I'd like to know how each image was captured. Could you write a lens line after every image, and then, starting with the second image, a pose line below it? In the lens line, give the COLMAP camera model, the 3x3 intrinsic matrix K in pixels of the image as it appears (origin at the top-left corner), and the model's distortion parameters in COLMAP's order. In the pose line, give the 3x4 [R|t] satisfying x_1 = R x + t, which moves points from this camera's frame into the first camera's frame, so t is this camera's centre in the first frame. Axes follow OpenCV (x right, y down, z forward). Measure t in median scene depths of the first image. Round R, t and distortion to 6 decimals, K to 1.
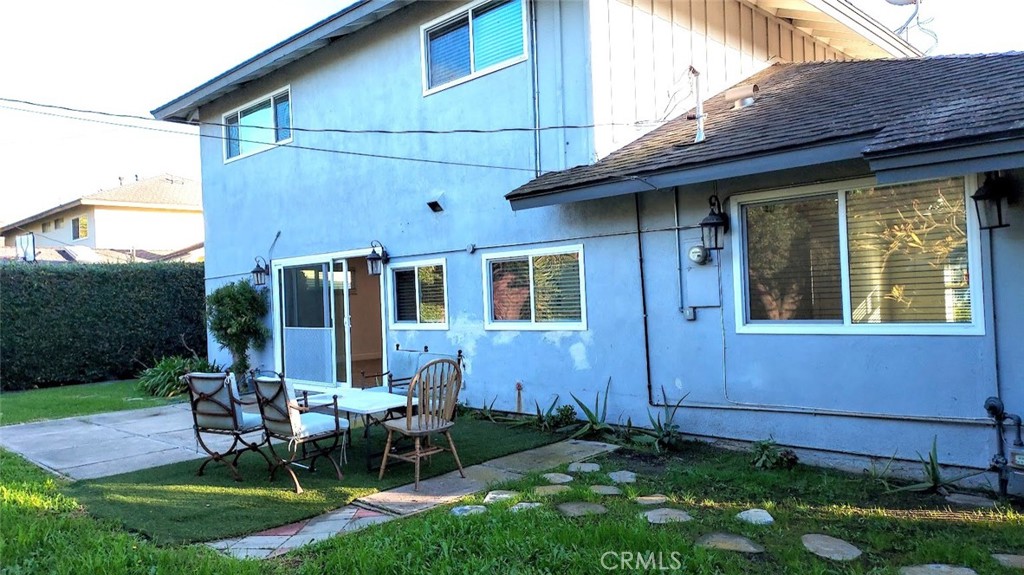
lens RADIAL K [[733.7, 0, 511.9], [0, 733.7, 295.2], [0, 0, 1]] dist [0.062504, -0.048235]
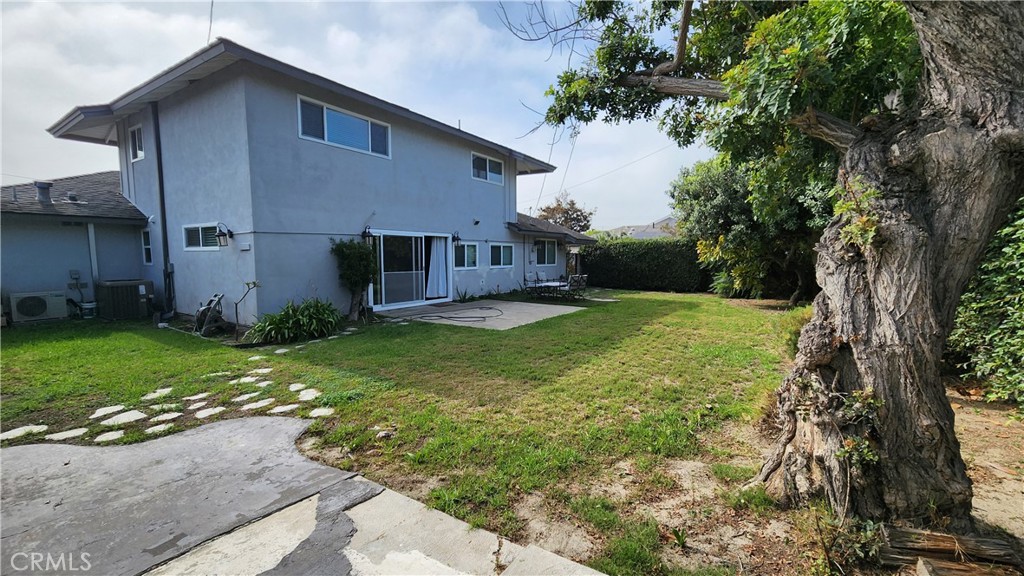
lens RADIAL K [[418.5, 0, 522.8], [0, 418.5, 290.6], [0, 0, 1]] dist [-0.002165, -0.000391]
pose [[-0.206397, -0.046785, 0.977349, -1.842358], [0.003589, 0.998813, 0.048571, 0.057654], [-0.978462, 0.013533, -0.205984, 1.302533]]
